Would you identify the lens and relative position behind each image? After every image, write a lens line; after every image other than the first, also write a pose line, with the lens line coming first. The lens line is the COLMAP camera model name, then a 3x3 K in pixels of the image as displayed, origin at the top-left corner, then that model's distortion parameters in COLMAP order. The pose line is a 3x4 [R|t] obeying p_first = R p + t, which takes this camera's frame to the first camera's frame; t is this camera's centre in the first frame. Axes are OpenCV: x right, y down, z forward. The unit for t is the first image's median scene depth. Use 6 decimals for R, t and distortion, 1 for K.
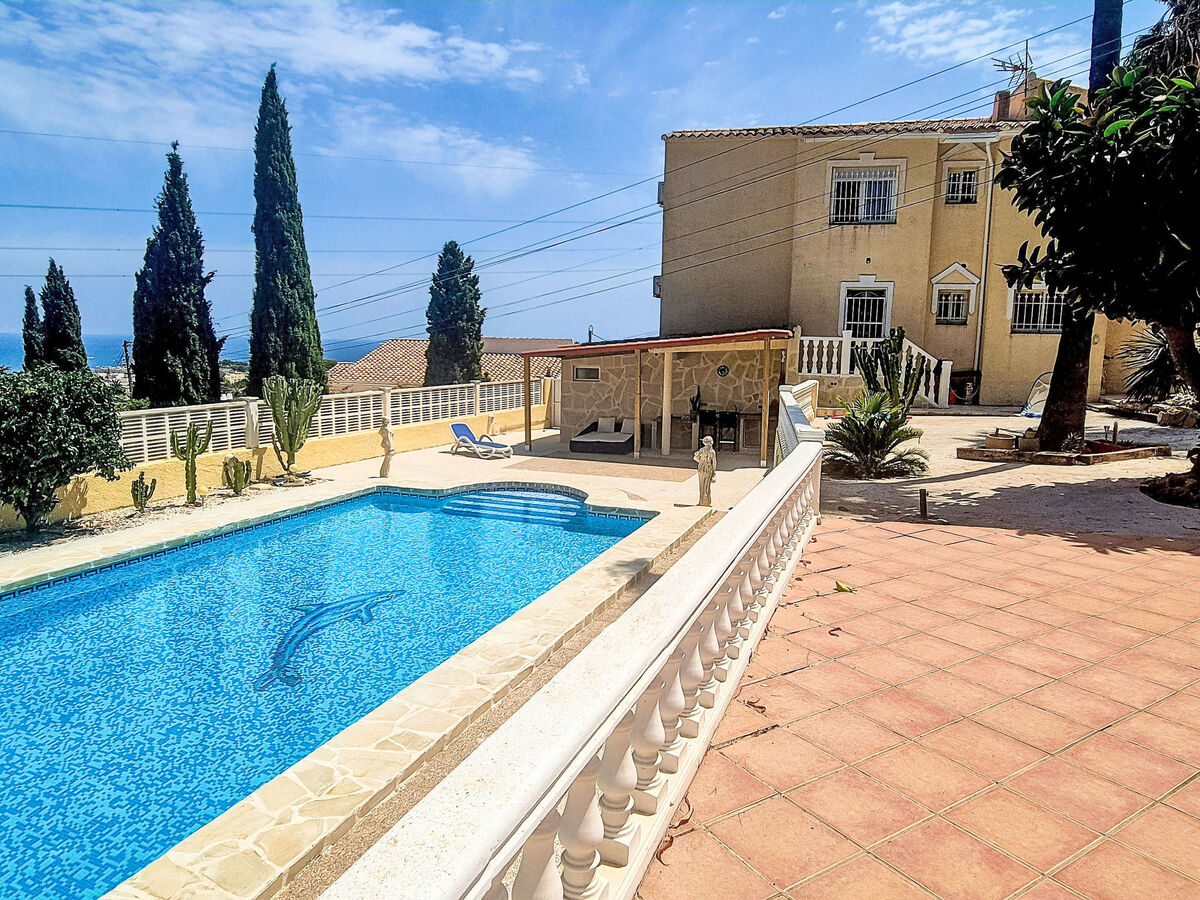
lens RADIAL K [[798.8, 0, 604.6], [0, 798.8, 444.8], [0, 0, 1]] dist [-0.006062, 0.000050]
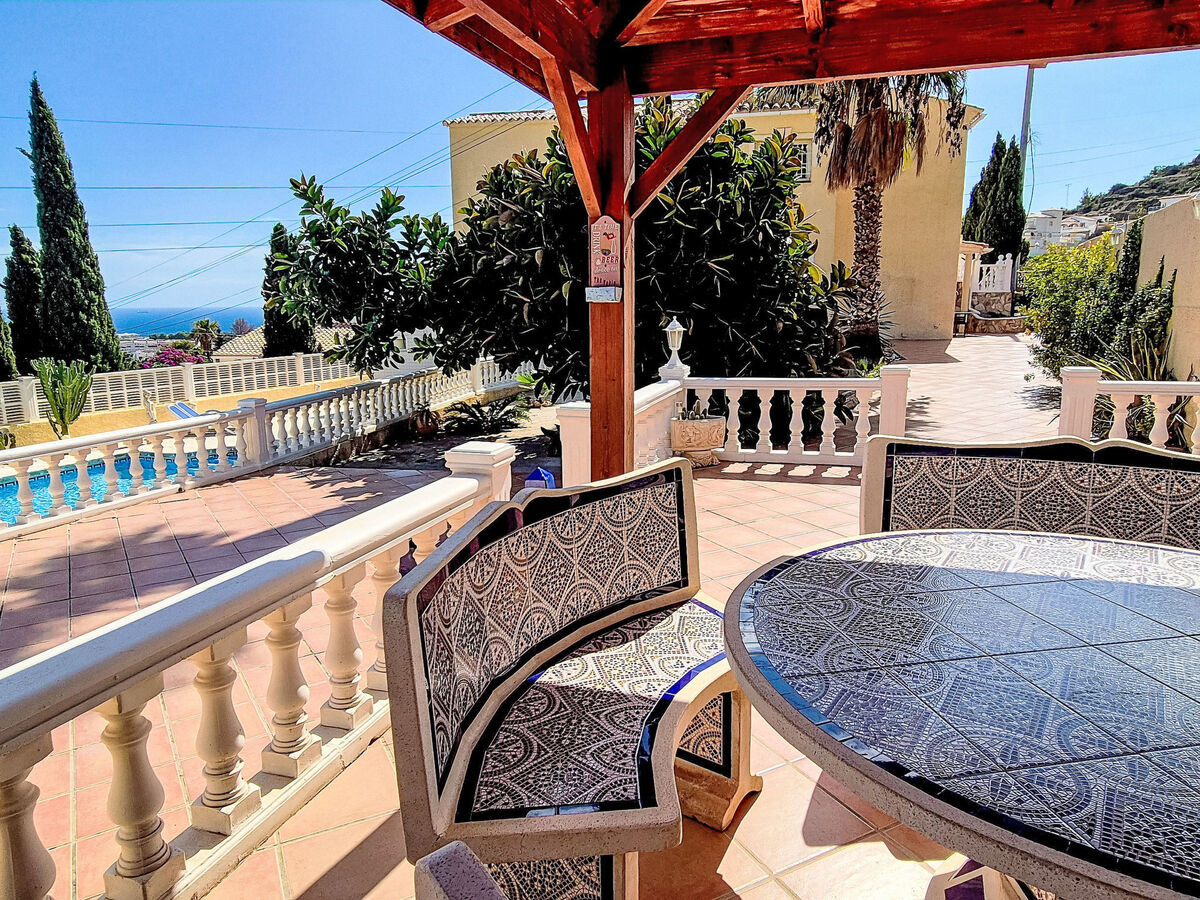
lens RADIAL K [[777.5, 0, 598.8], [0, 777.5, 431.3], [0, 0, 1]] dist [0.020518, -0.000351]
pose [[0.999431, -0.031390, 0.012370, 0.282982], [0.030946, 0.998922, 0.034612, 0.002853], [-0.013443, -0.034210, 0.999324, -0.100759]]
